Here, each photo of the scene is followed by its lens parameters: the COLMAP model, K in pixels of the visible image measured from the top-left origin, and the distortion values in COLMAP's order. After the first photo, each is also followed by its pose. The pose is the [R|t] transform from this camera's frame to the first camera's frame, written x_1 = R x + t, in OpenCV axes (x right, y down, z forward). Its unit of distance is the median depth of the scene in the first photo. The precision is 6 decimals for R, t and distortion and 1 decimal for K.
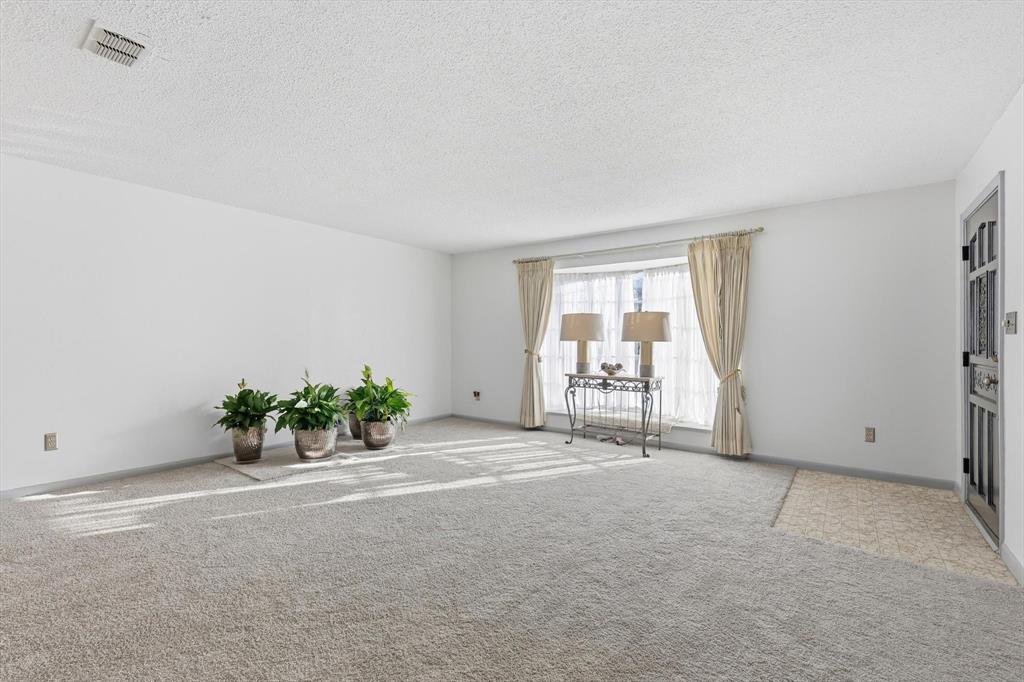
lens RADIAL K [[447.1, 0, 513.3], [0, 447.1, 344.4], [0, 0, 1]] dist [-0.000017, -0.000355]
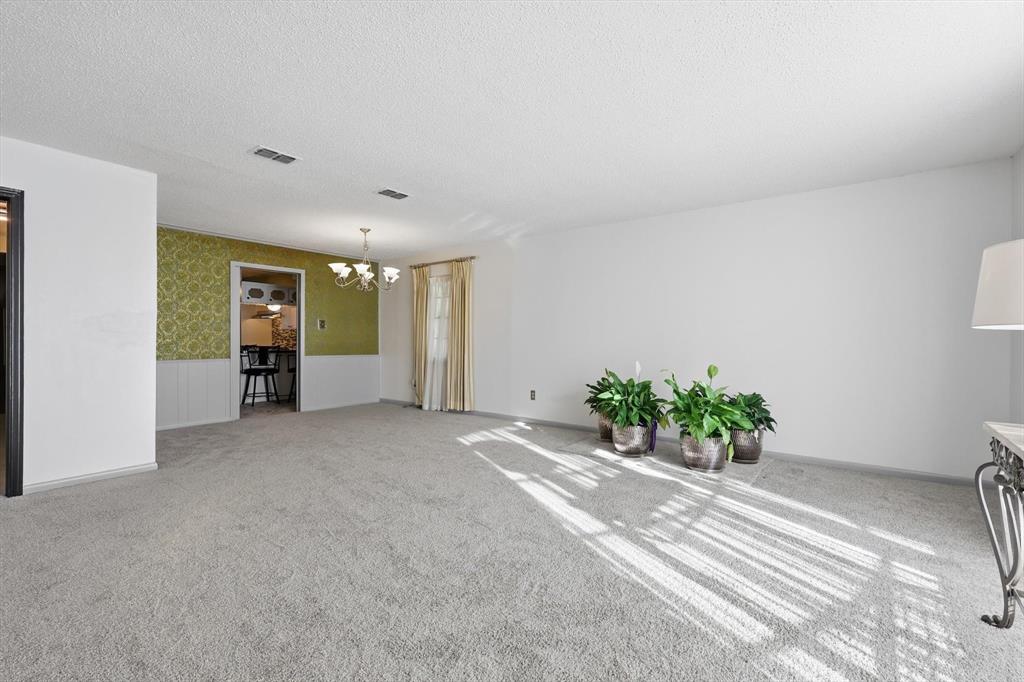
lens RADIAL K [[451.9, 0, 512.0], [0, 451.9, 341.0], [0, 0, 1]] dist [0.000544, 0.000077]
pose [[-0.009467, 0.002192, -0.999953, 0.513363], [-0.006828, 0.999974, 0.002256, 0.004132], [0.999932, 0.006849, -0.009452, 0.676420]]
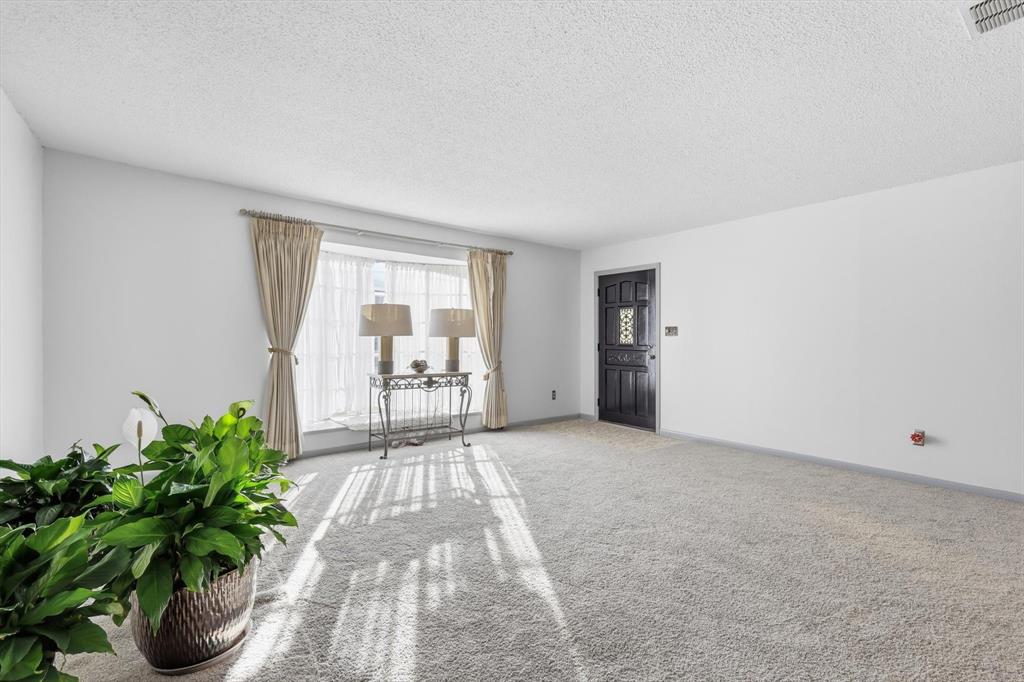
lens RADIAL K [[451.9, 0, 512.0], [0, 451.9, 341.0], [0, 0, 1]] dist [0.000544, 0.000077]
pose [[0.277273, -0.006954, 0.960766, -0.671063], [-0.002778, 0.999964, 0.008040, -0.006294], [-0.960787, -0.004898, 0.277244, 0.577488]]
